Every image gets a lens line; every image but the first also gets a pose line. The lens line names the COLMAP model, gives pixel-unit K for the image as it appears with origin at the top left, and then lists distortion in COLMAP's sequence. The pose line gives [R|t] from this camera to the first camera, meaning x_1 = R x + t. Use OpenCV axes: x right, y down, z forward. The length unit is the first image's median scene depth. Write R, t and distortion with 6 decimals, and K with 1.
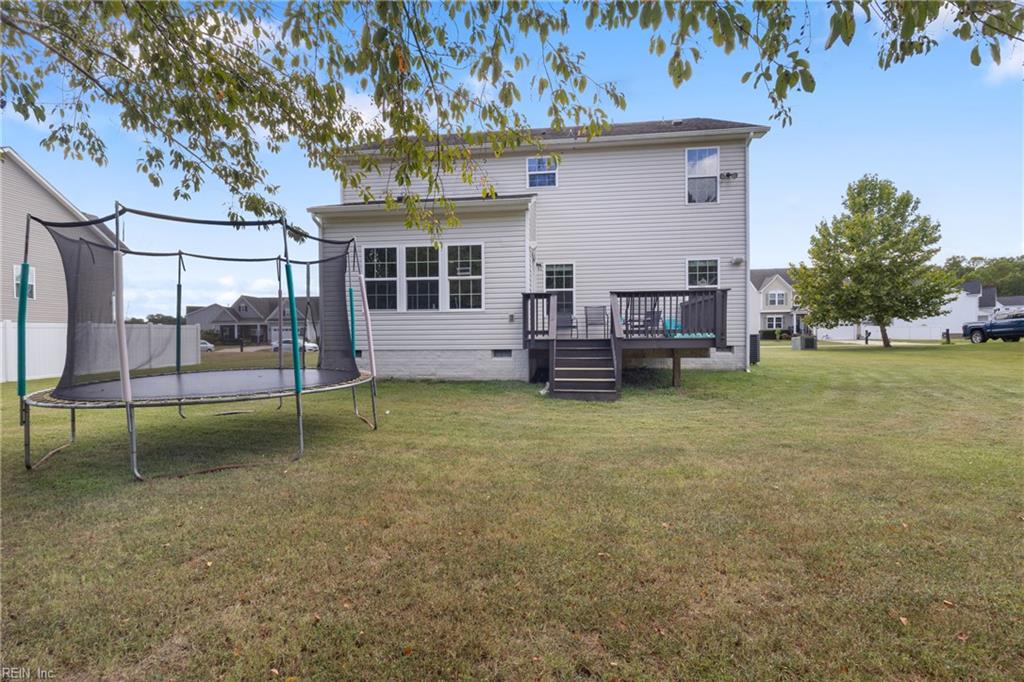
lens RADIAL K [[481.2, 0, 510.3], [0, 481.2, 339.5], [0, 0, 1]] dist [0.002324, 0.000586]
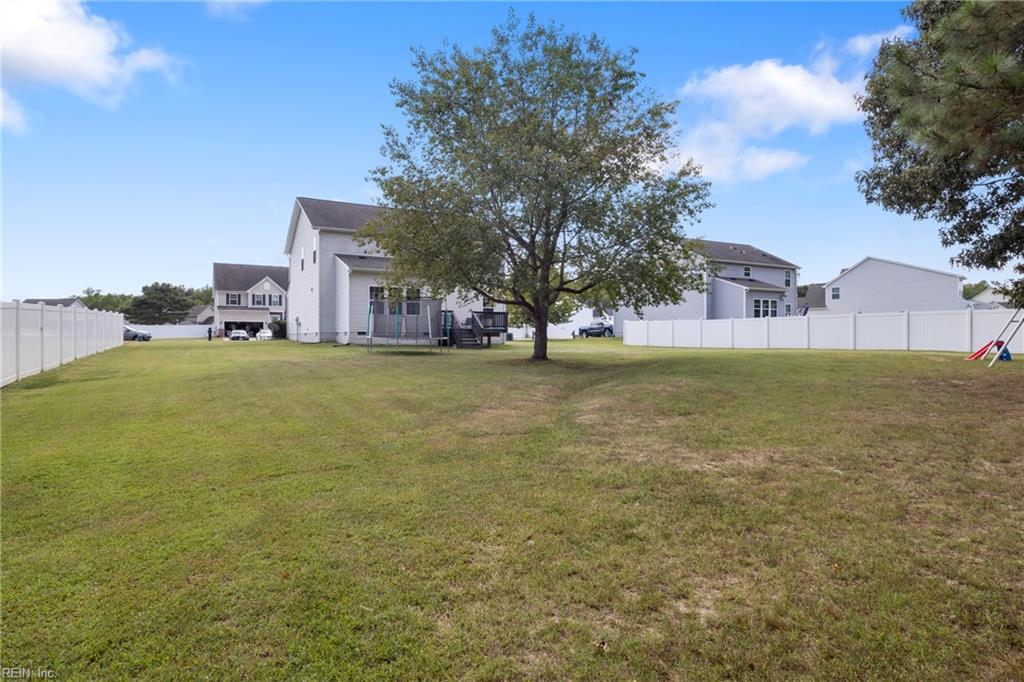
lens RADIAL K [[622.1, 0, 512.1], [0, 622.1, 341.3], [0, 0, 1]] dist [0.000915, -0.000077]
pose [[0.811056, 0.007469, 0.584921, -1.456726], [-0.005126, 0.999971, -0.005661, 0.078093], [-0.584946, 0.001593, 0.811070, -1.731154]]
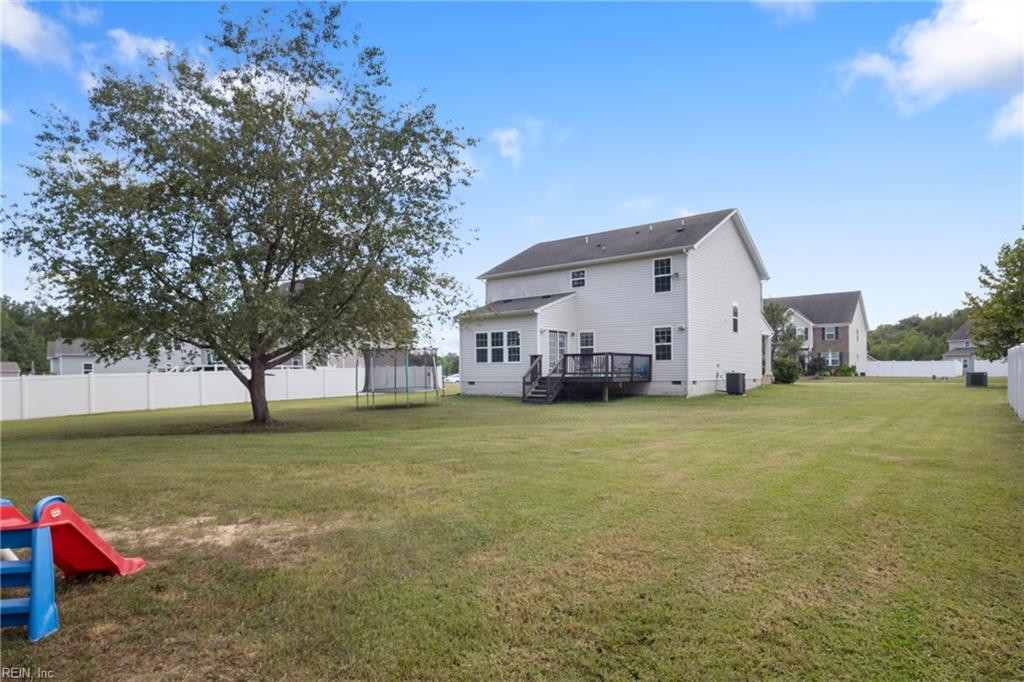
lens RADIAL K [[622.1, 0, 512.1], [0, 622.1, 345.8], [0, 0, 1]] dist [0.000915, -0.000077]
pose [[0.848757, -0.023712, -0.528252, 1.280440], [-0.000501, 0.998958, -0.045646, -0.010229], [0.528784, 0.039007, 0.847860, -1.235975]]
